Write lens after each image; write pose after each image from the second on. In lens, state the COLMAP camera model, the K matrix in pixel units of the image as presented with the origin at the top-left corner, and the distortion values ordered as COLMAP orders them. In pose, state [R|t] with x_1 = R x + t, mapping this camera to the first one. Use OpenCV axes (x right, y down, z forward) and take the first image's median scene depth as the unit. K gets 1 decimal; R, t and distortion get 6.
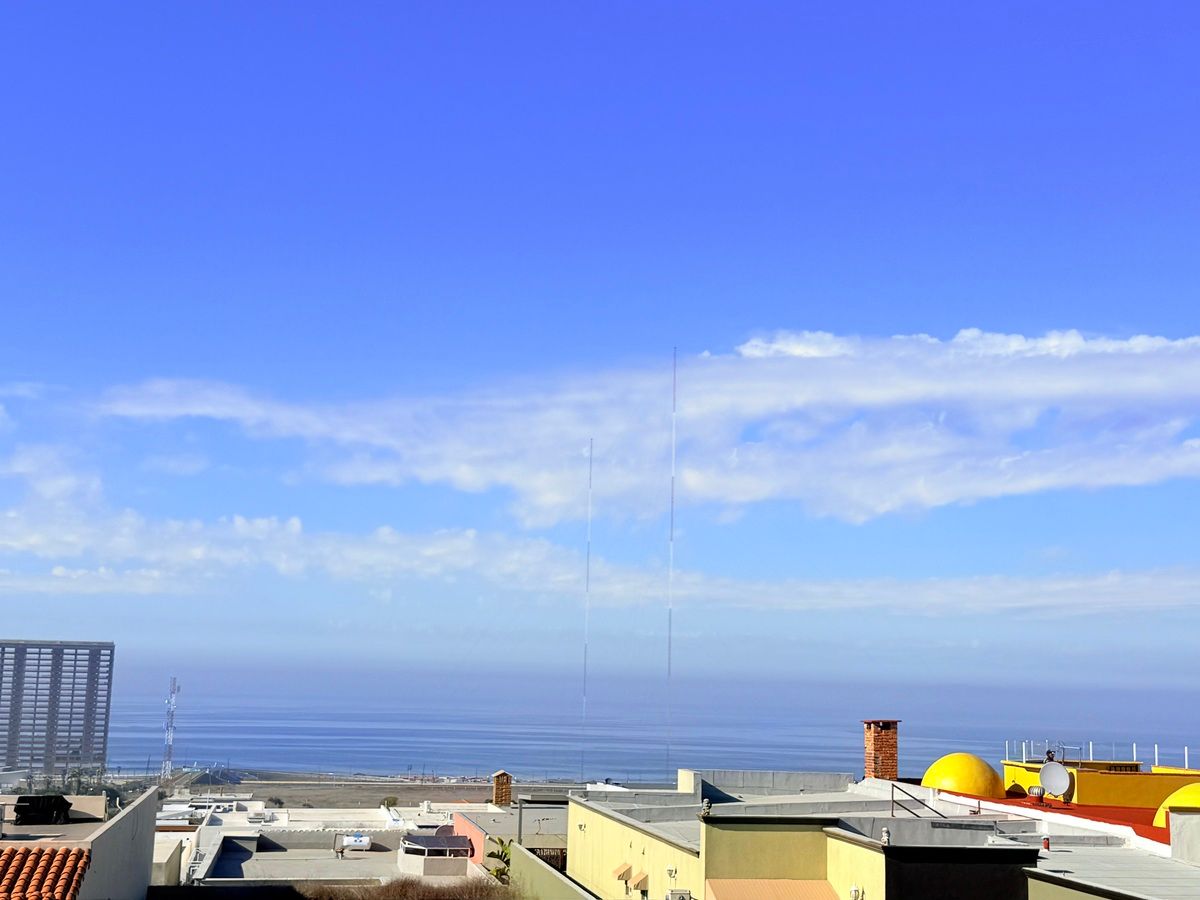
lens RADIAL K [[1645.6, 0, 602.9], [0, 1645.6, 450.0], [0, 0, 1]] dist [0.089257, 0.000000]
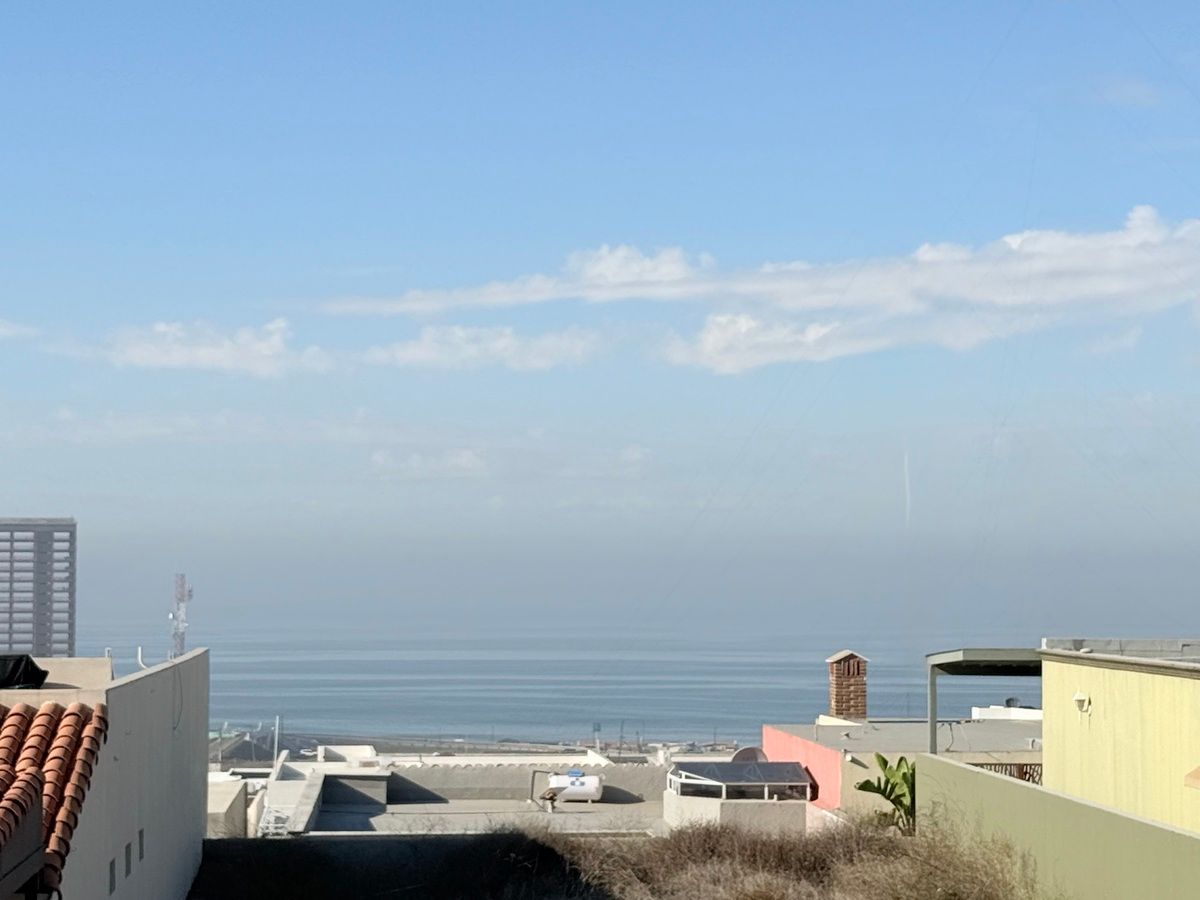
lens RADIAL K [[2962.5, 0, 596.7], [0, 2962.5, 449.5], [0, 0, 1]] dist [0.119138, 0.000000]
pose [[0.993579, -0.028974, -0.109368, -0.042574], [0.039223, 0.994916, 0.092752, 0.052966], [0.106124, -0.096446, 0.989664, 0.108875]]
